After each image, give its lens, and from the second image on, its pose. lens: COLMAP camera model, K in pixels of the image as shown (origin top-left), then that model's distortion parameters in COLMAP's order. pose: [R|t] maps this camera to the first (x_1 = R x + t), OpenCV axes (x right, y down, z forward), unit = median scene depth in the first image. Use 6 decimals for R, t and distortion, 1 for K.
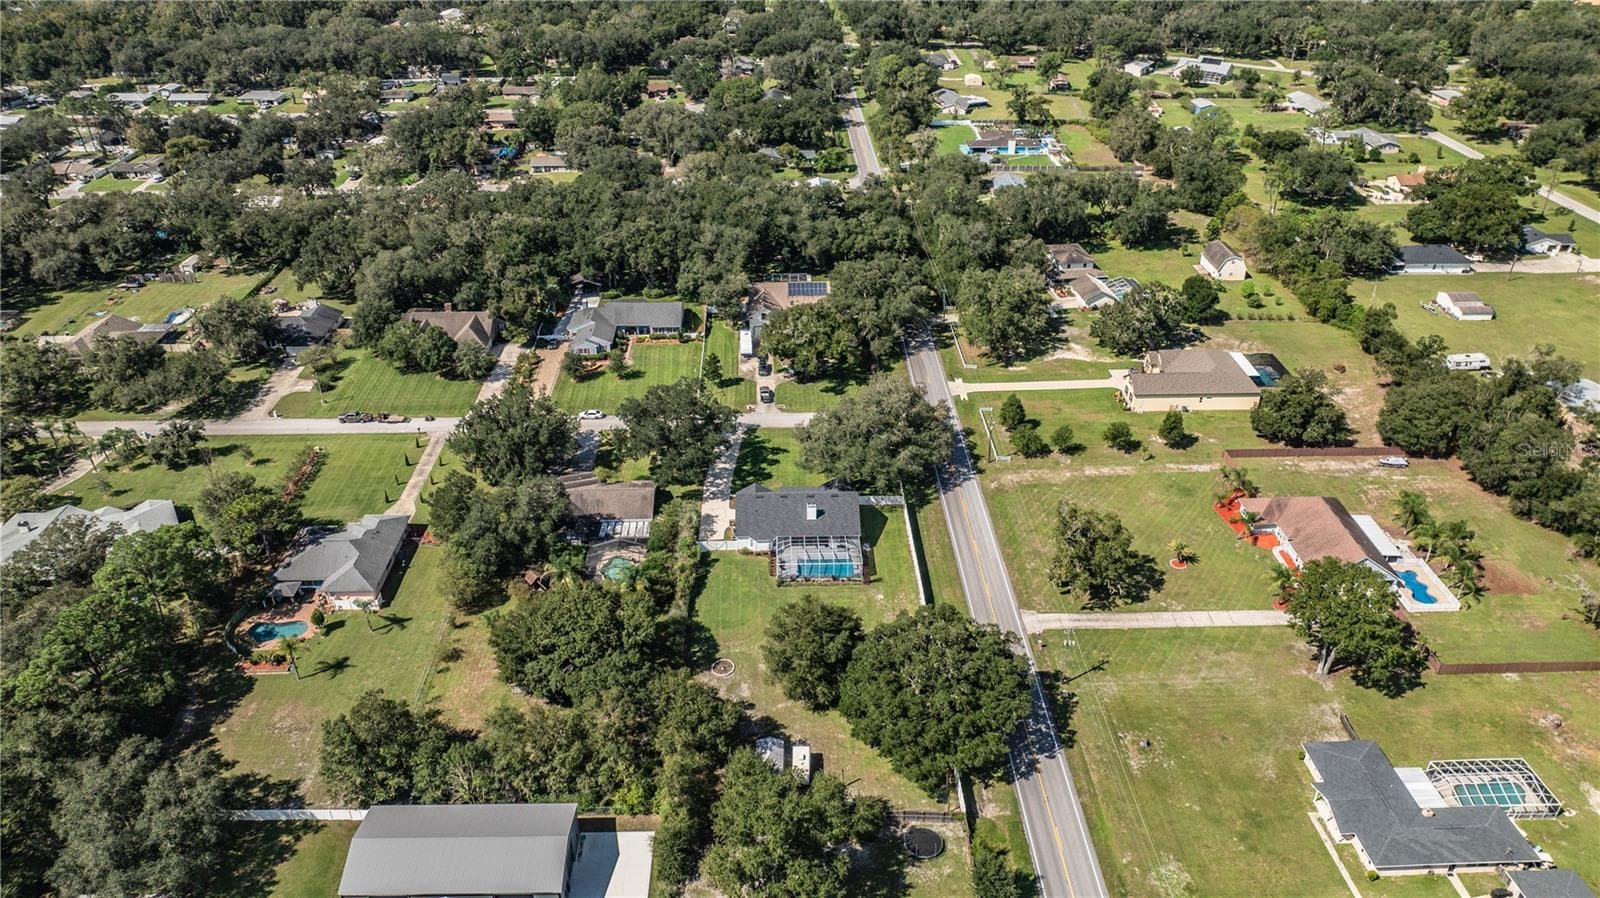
lens RADIAL K [[1126.9, 0, 794.2], [0, 1126.9, 445.0], [0, 0, 1]] dist [-0.030608, 0.035187]
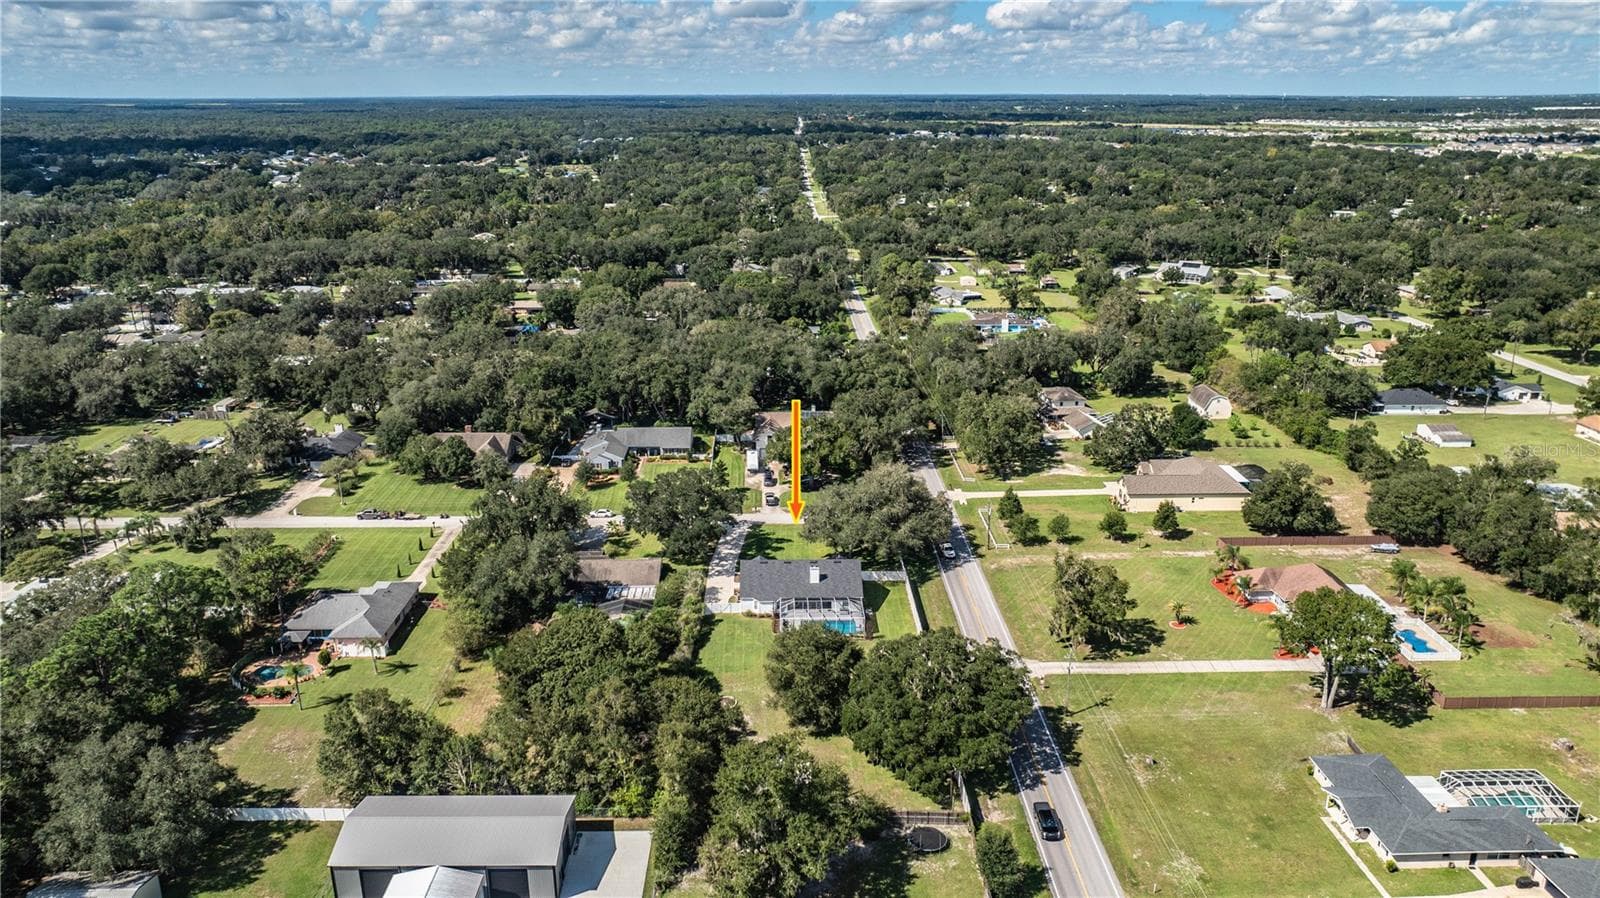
lens RADIAL K [[1126.9, 0, 794.2], [0, 1126.9, 445.0], [0, 0, 1]] dist [-0.030608, 0.035187]
pose [[0.999976, 0.003493, -0.005968, 0.002342], [-0.004742, 0.974537, -0.224176, 0.155812], [0.005033, 0.224199, 0.974530, -0.018972]]
